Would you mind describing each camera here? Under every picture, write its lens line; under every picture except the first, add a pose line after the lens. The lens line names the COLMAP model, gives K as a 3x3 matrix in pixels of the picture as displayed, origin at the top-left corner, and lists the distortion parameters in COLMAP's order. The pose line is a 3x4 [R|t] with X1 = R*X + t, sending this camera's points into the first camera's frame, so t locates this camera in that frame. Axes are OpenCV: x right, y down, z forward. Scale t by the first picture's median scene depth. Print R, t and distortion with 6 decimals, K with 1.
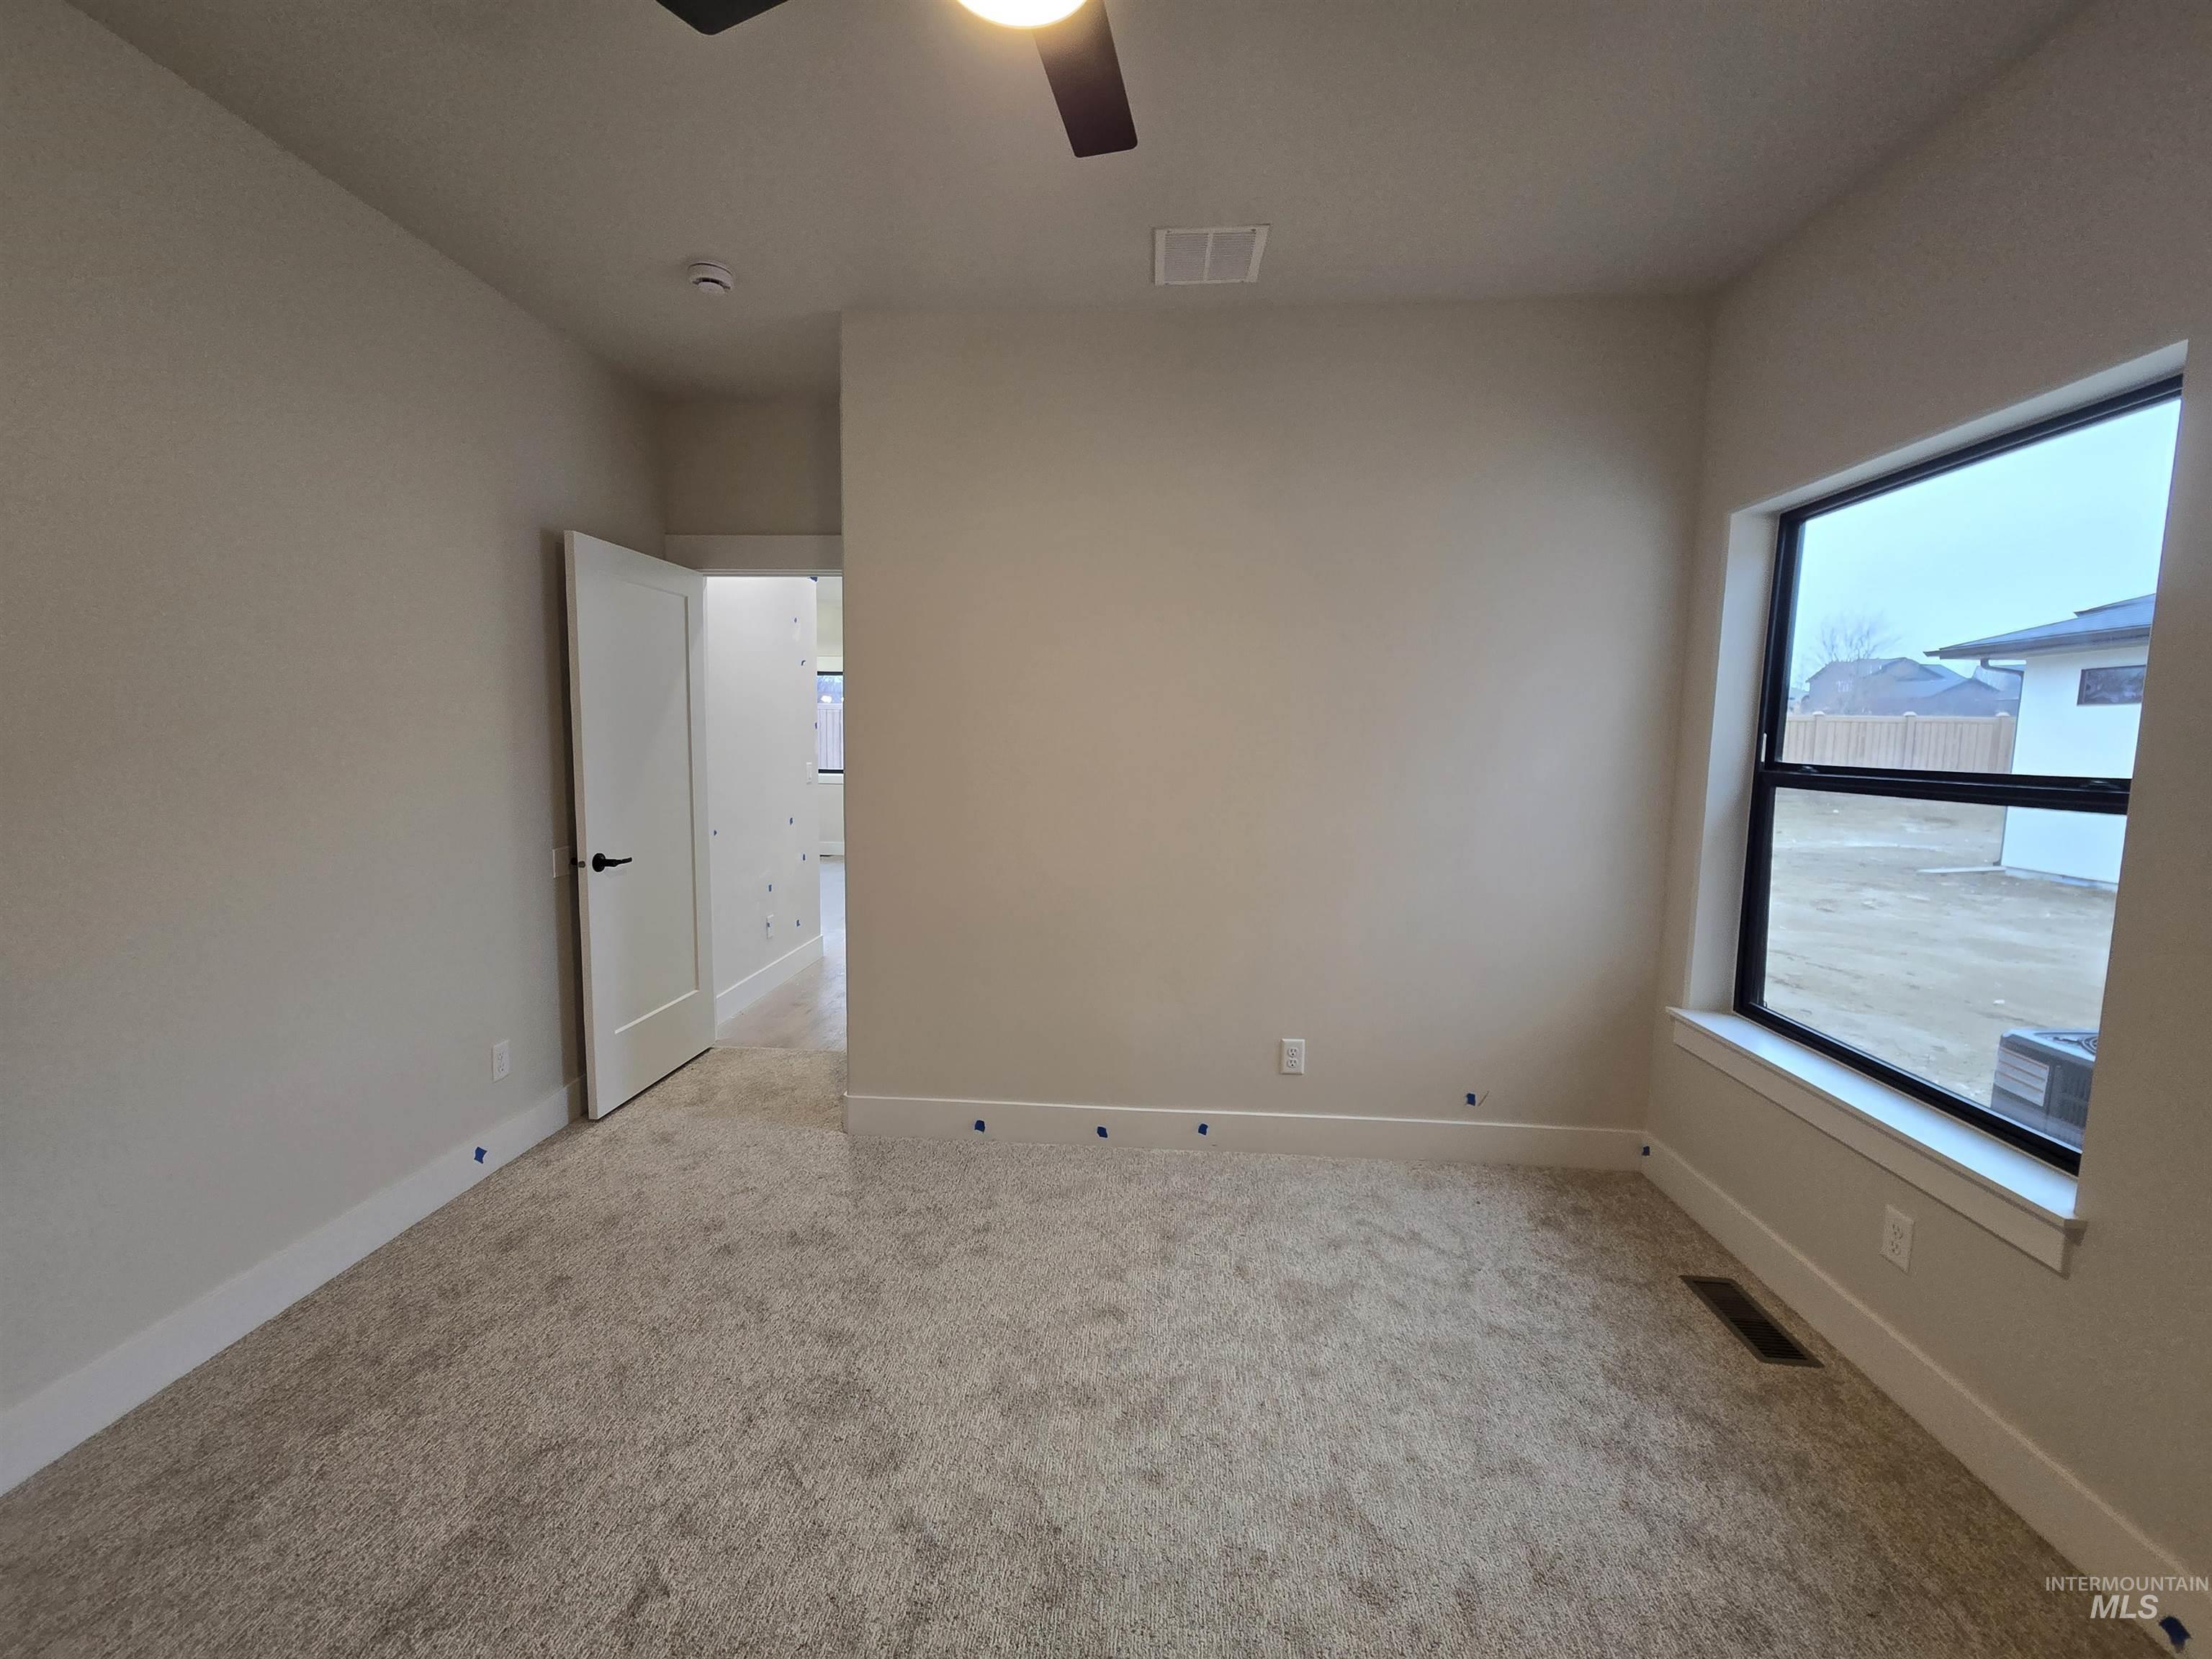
lens RADIAL K [[904.3, 0, 1106.0], [0, 904.3, 829.5], [0, 0, 1]] dist [-0.002332, 0.000035]
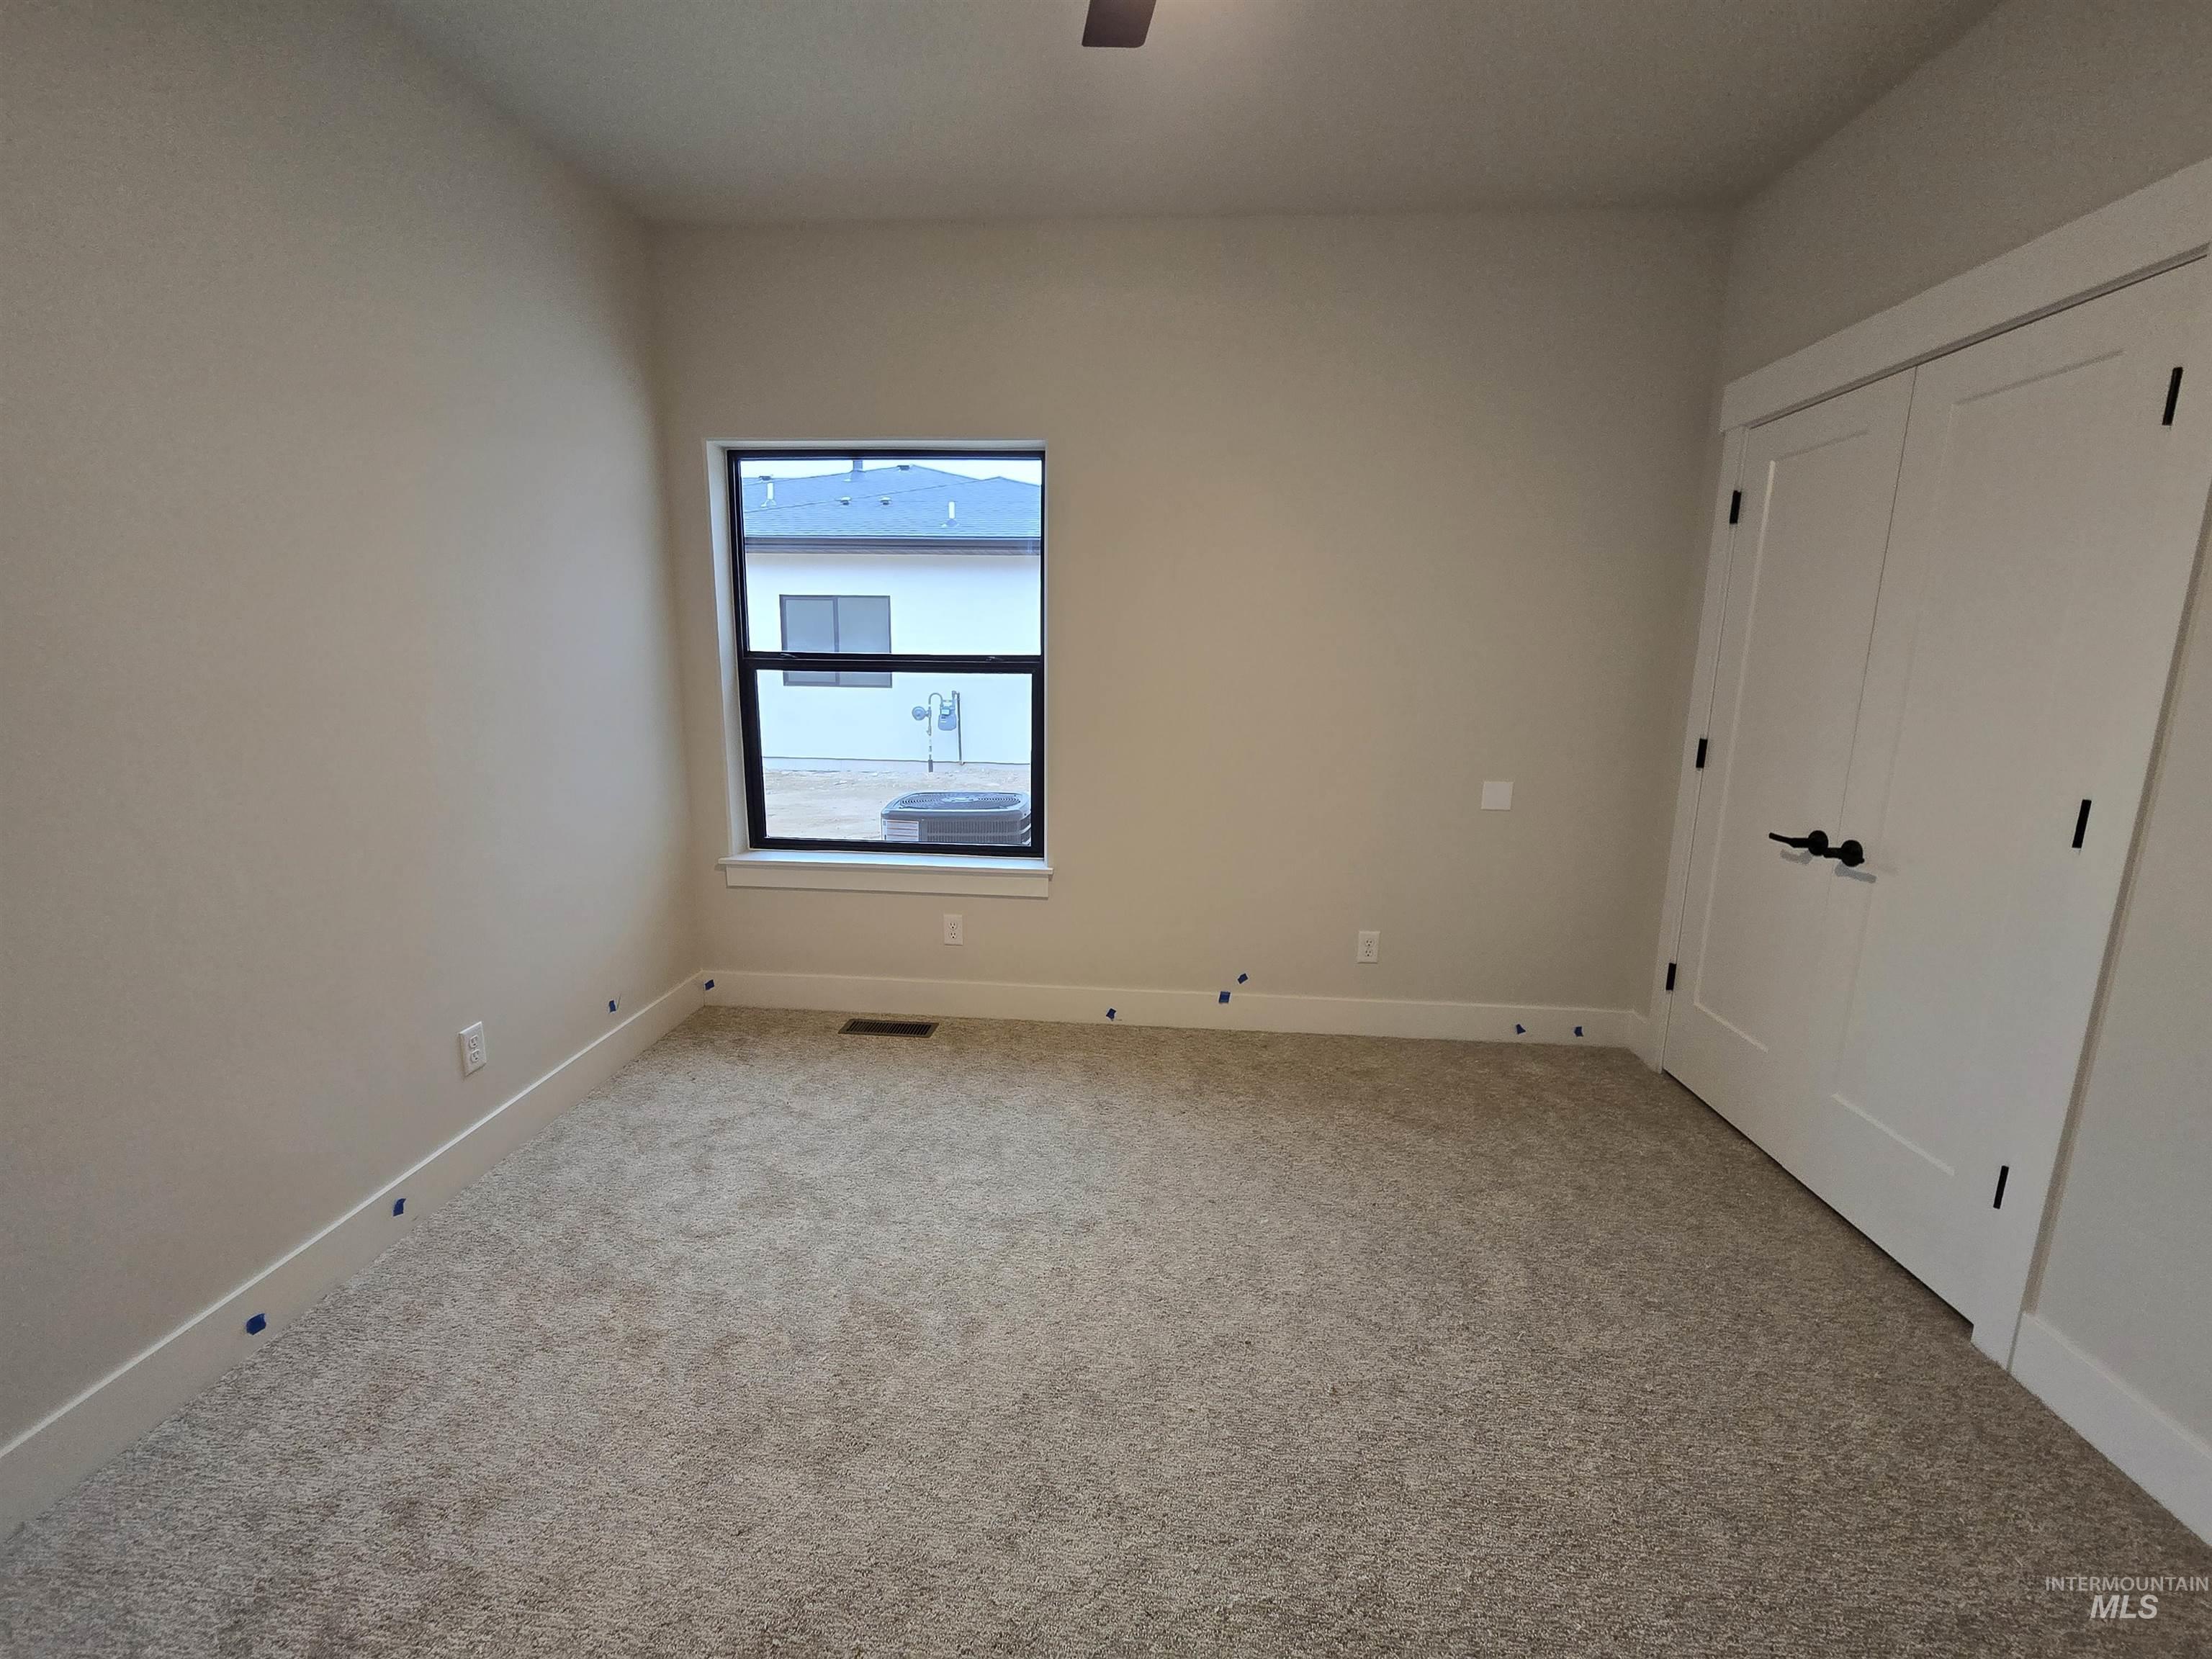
lens RADIAL K [[905.8, 0, 1079.5], [0, 905.8, 825.8], [0, 0, 1]] dist [0.002569, 0.000395]
pose [[0.027809, -0.205108, 0.978344, -0.606219], [0.090891, 0.975187, 0.201862, -0.052387], [-0.995472, 0.083309, 0.045762, 0.530397]]
